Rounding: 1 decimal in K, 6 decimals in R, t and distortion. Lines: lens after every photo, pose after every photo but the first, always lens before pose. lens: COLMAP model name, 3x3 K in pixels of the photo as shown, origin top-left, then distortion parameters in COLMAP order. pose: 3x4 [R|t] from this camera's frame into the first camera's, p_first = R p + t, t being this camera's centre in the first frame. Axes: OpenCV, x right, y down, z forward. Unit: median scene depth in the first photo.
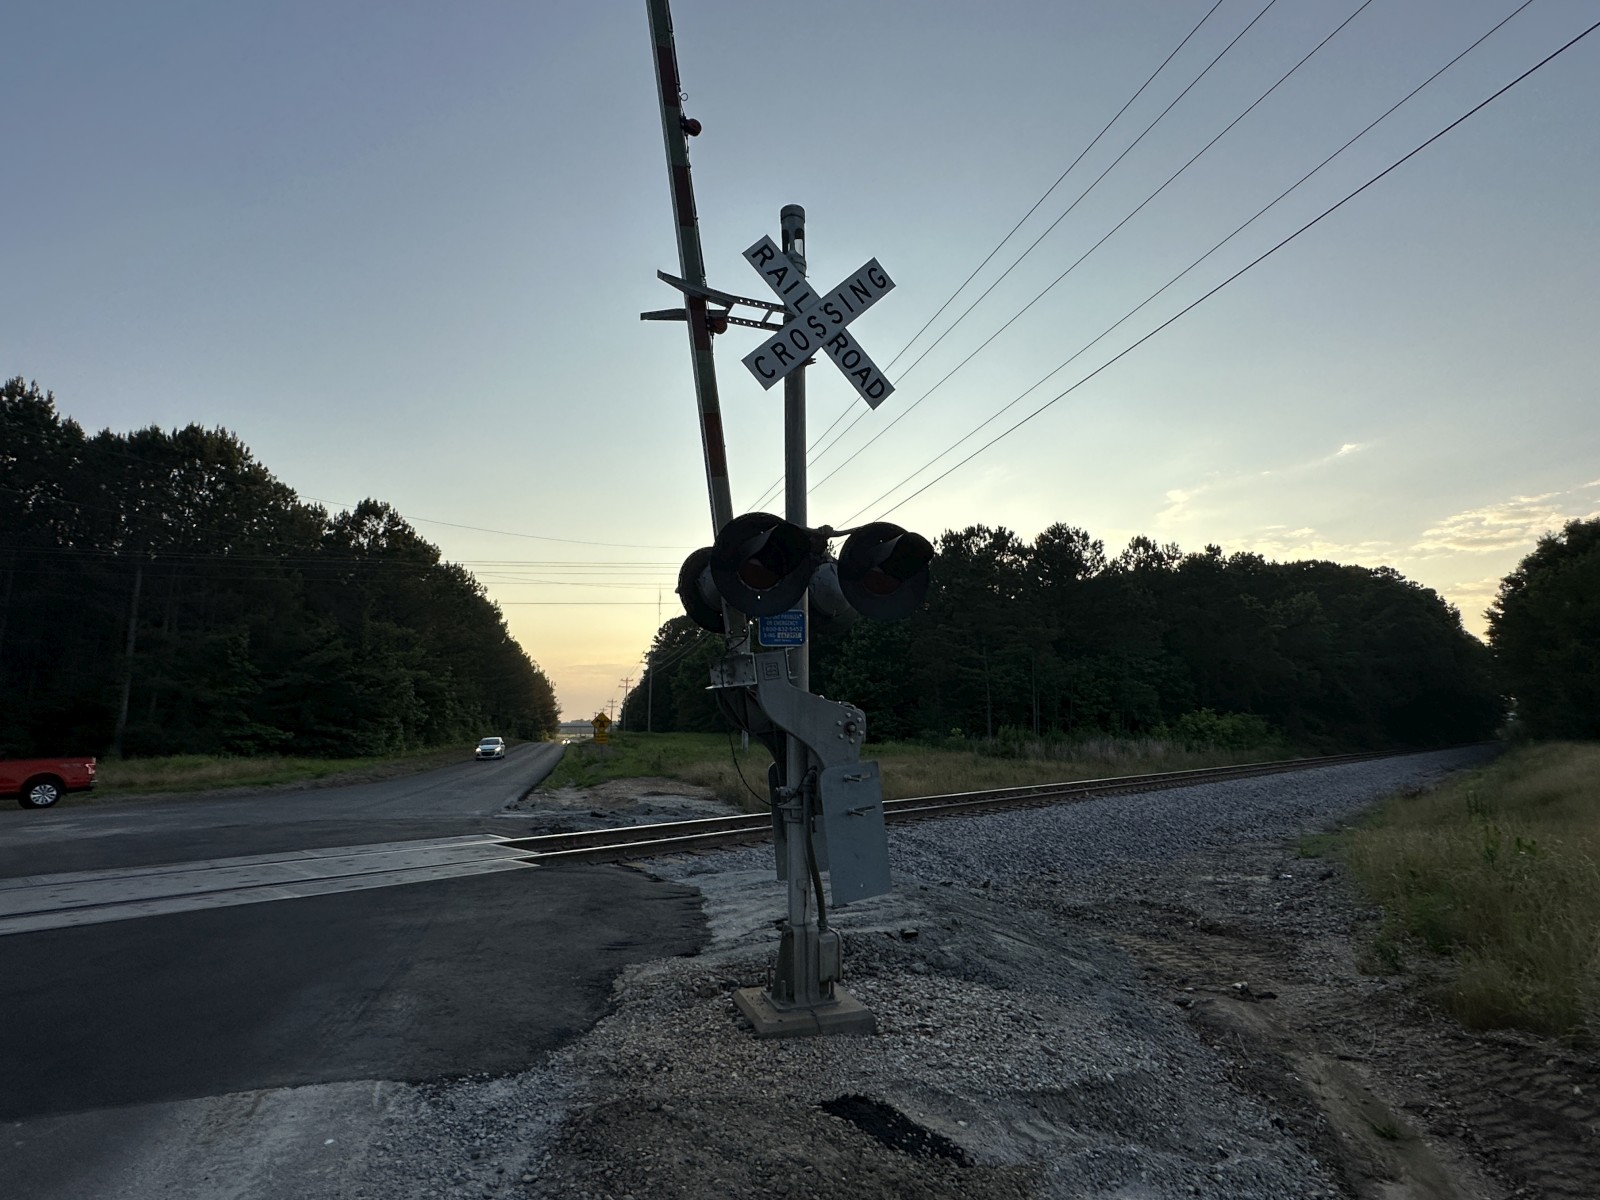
lens RADIAL K [[828.3, 0, 803.5], [0, 828.3, 599.0], [0, 0, 1]] dist [-0.002389, 0.000918]
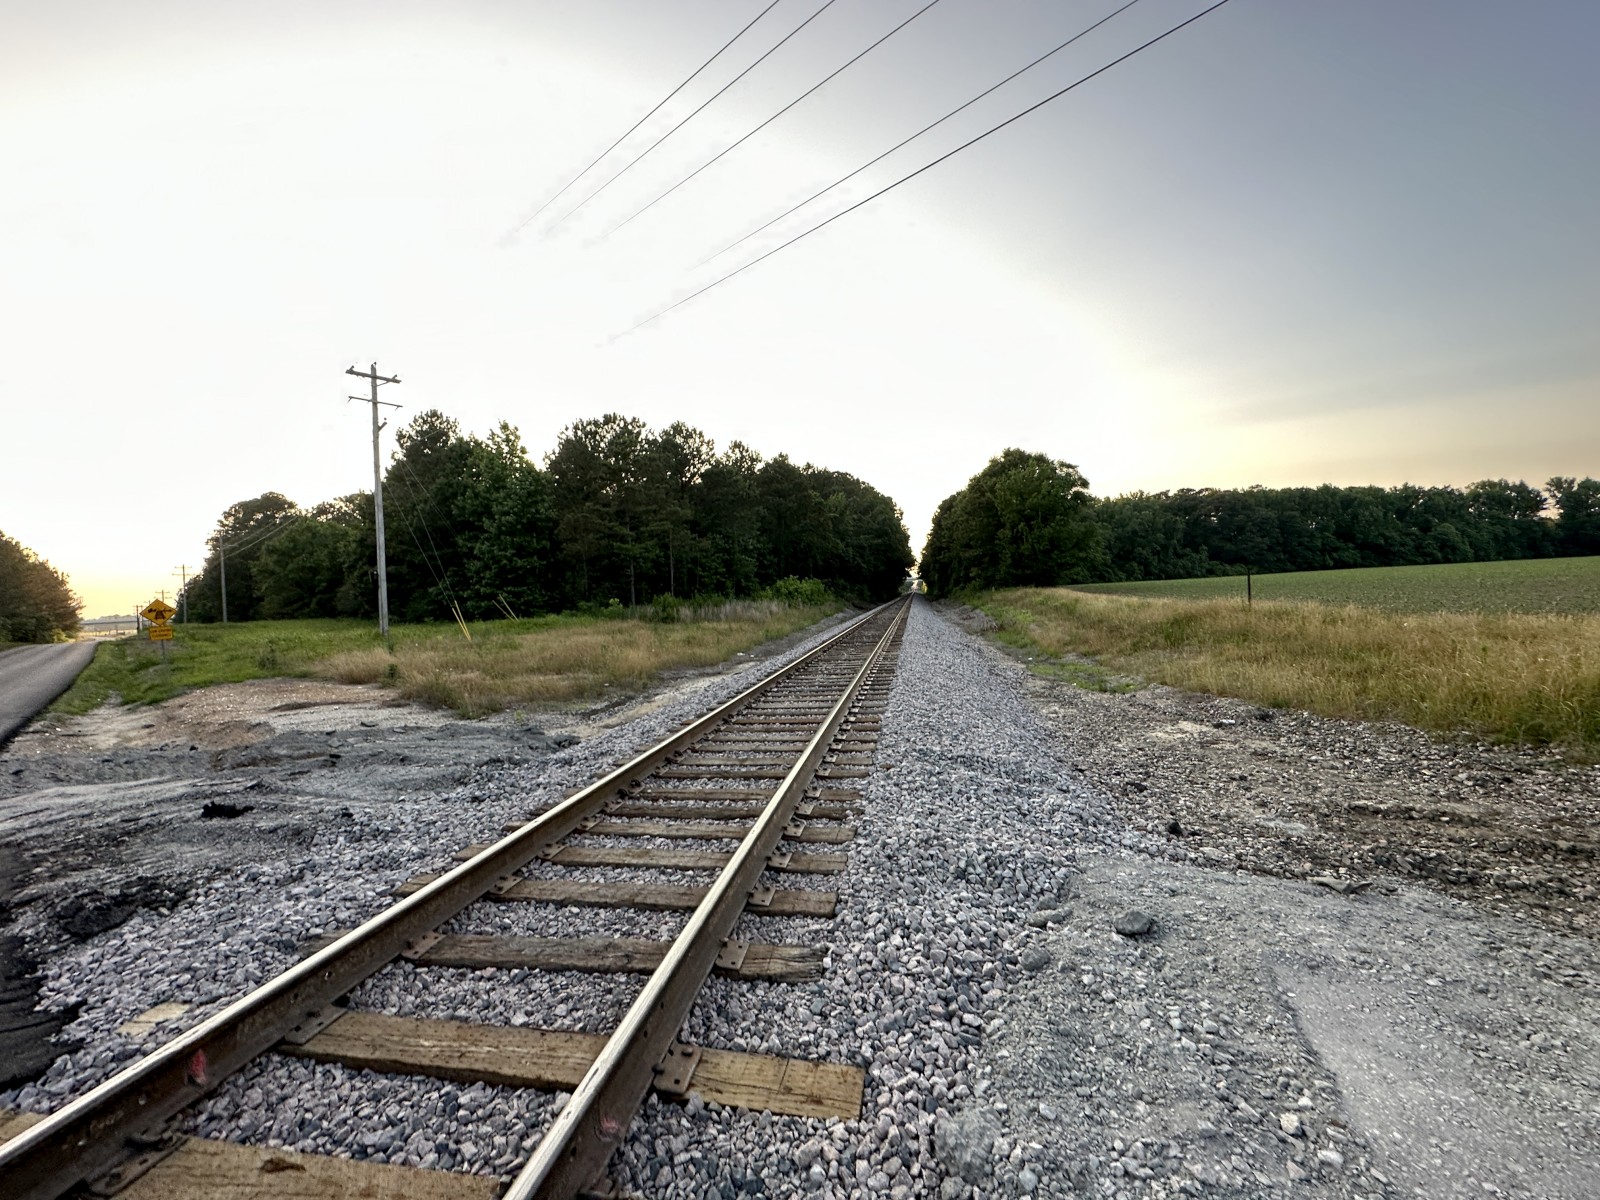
lens RADIAL K [[637.0, 0, 799.1], [0, 637.0, 601.1], [0, 0, 1]] dist [-0.003903, 0.000466]
pose [[0.844253, -0.049259, 0.533676, -0.109509], [-0.034126, 0.988806, 0.145253, 0.064596], [-0.534857, -0.140843, 0.833121, 0.381922]]
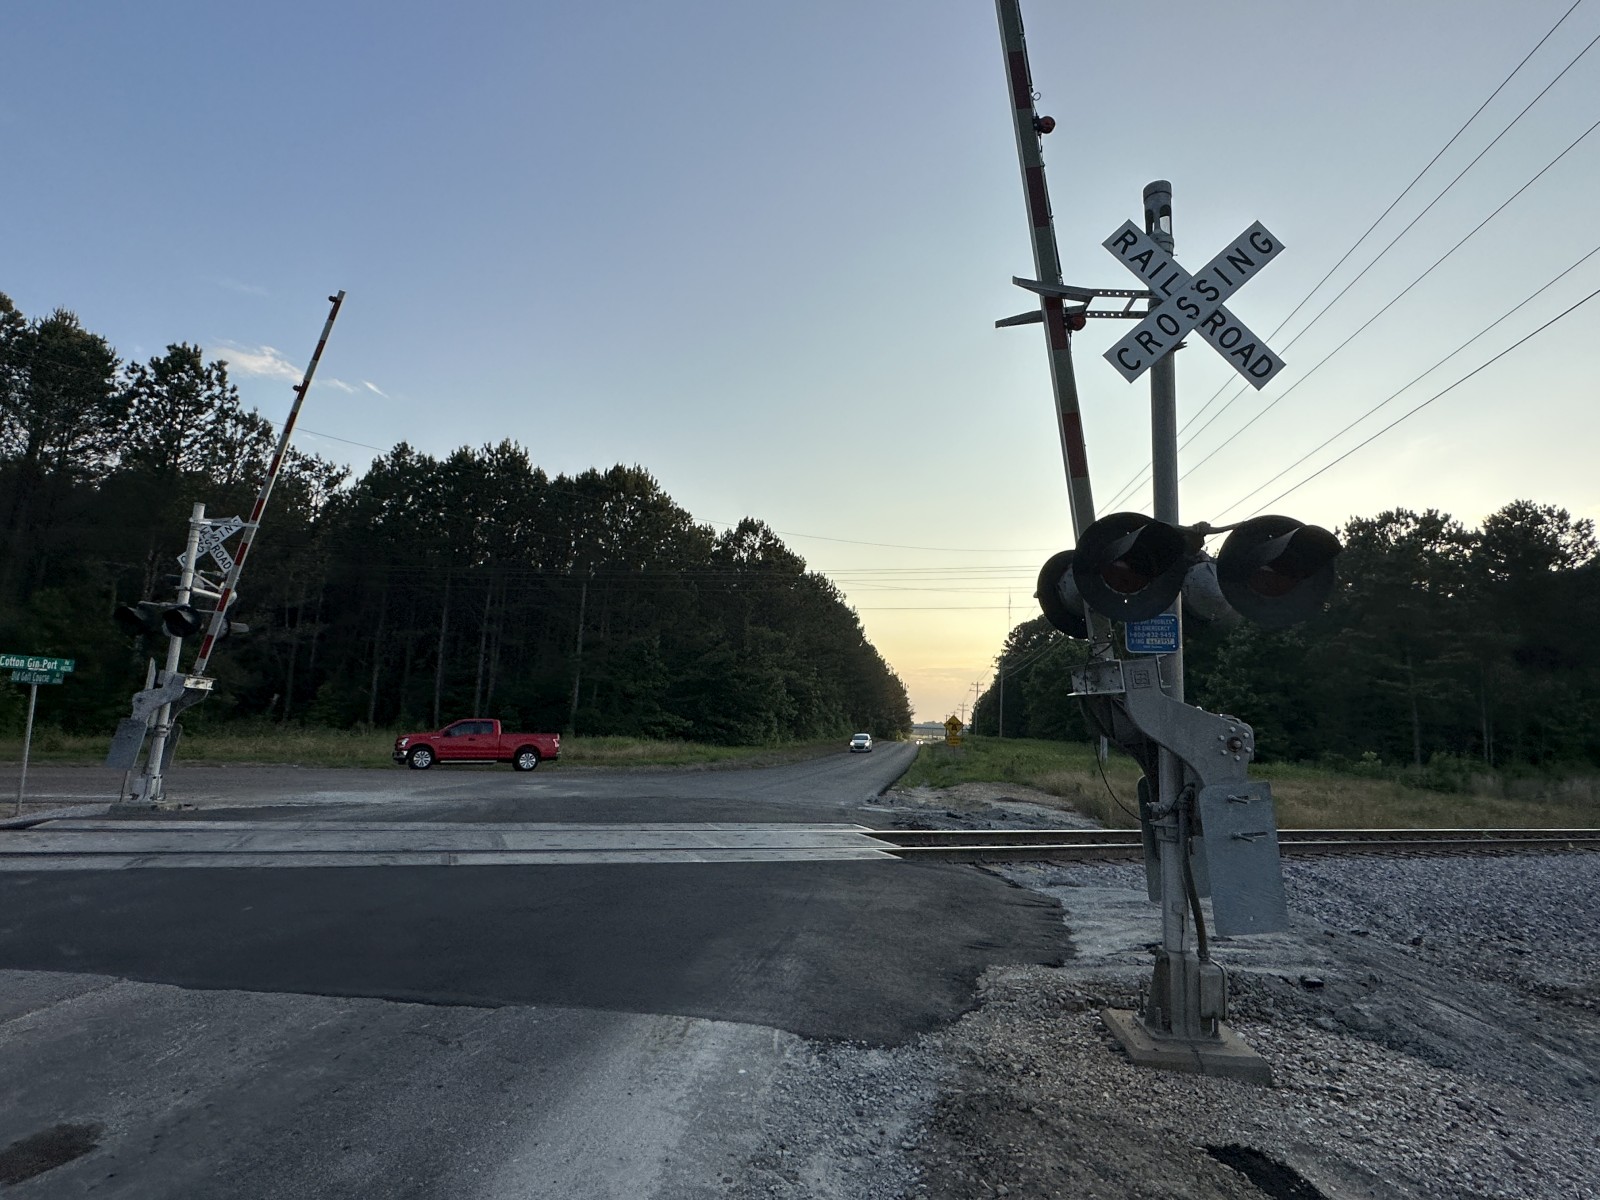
lens RADIAL K [[827.7, 0, 802.2], [0, 827.7, 604.5], [0, 0, 1]] dist [-0.003008, 0.001025]
pose [[0.914188, -0.012119, -0.405109, -0.001658], [0.012737, 0.999918, -0.001170, -0.000396], [0.405090, -0.004090, 0.914268, -0.004373]]
